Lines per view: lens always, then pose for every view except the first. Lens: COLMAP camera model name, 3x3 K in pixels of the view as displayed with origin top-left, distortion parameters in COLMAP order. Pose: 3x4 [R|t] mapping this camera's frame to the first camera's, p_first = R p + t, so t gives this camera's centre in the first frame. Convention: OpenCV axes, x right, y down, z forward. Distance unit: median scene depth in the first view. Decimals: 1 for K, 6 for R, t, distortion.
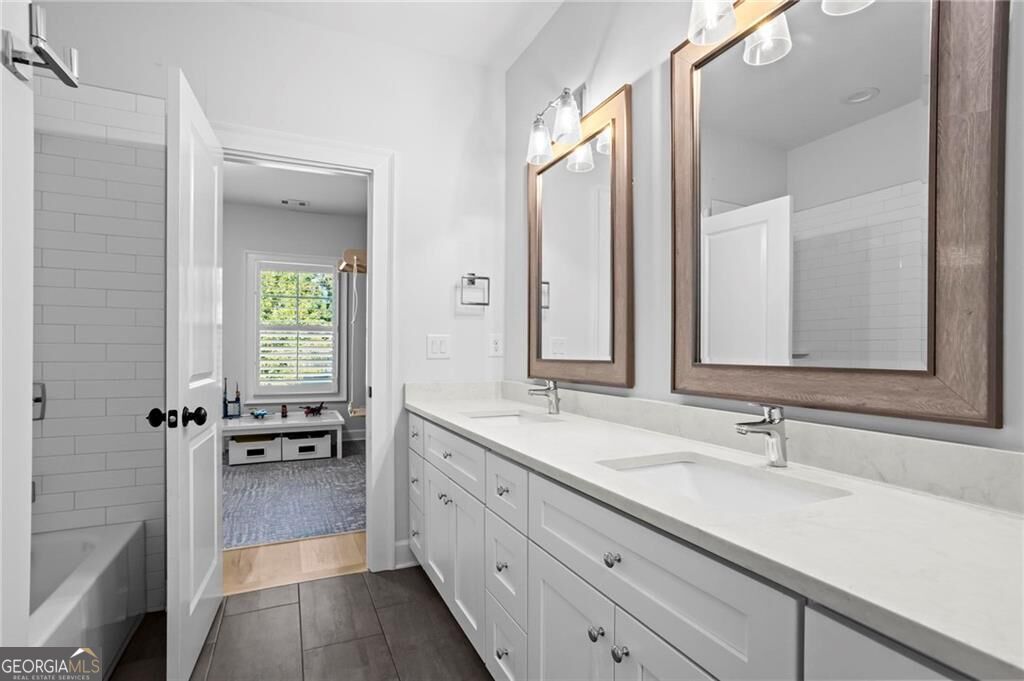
lens RADIAL K [[489.9, 0, 510.1], [0, 489.9, 344.8], [0, 0, 1]] dist [-0.053338, 0.029646]
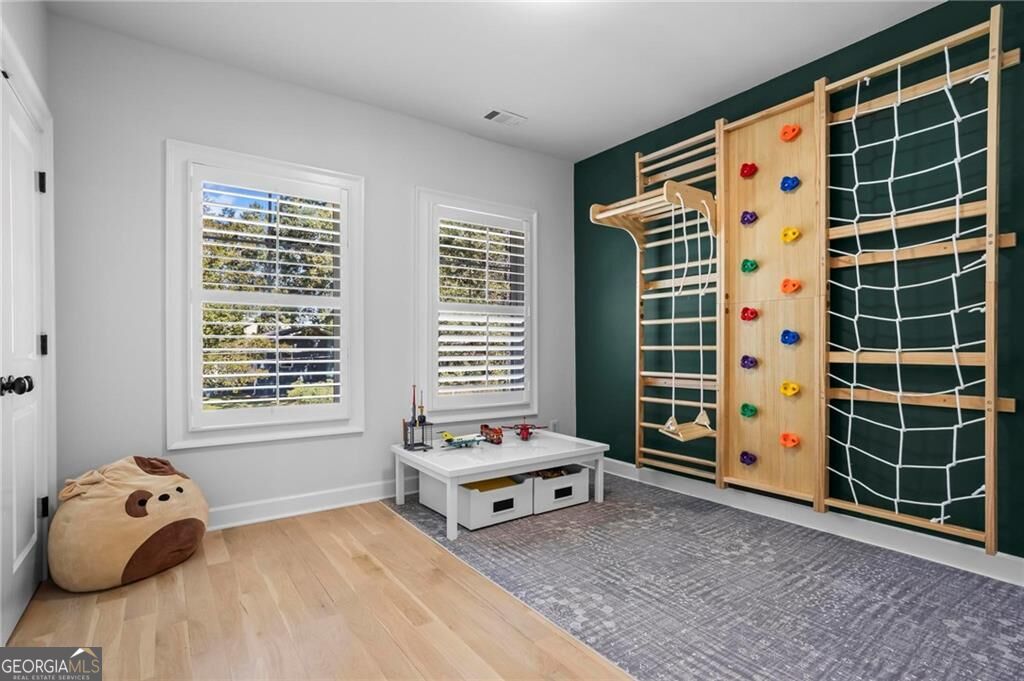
lens RADIAL K [[489.9, 0, 510.1], [0, 489.9, 344.8], [0, 0, 1]] dist [-0.053338, 0.029646]
pose [[0.983376, -0.007727, 0.181415, -0.626857], [0.007851, 0.999969, 0.000034, 0.016588], [-0.181410, 0.001391, 0.983407, 0.381318]]
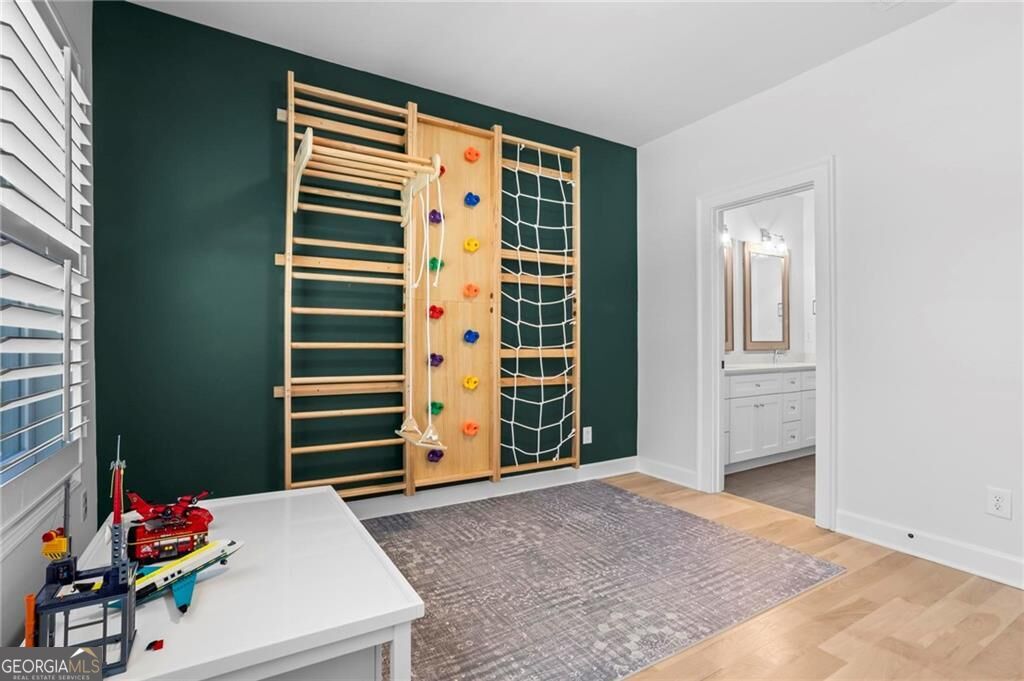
lens RADIAL K [[489.9, 0, 510.1], [0, 489.9, 344.8], [0, 0, 1]] dist [-0.053338, 0.029646]
pose [[-0.095257, -0.003378, 0.995447, -0.859950], [-0.006134, 0.999977, 0.002806, 0.019442], [-0.995434, -0.005839, -0.095275, 0.920772]]
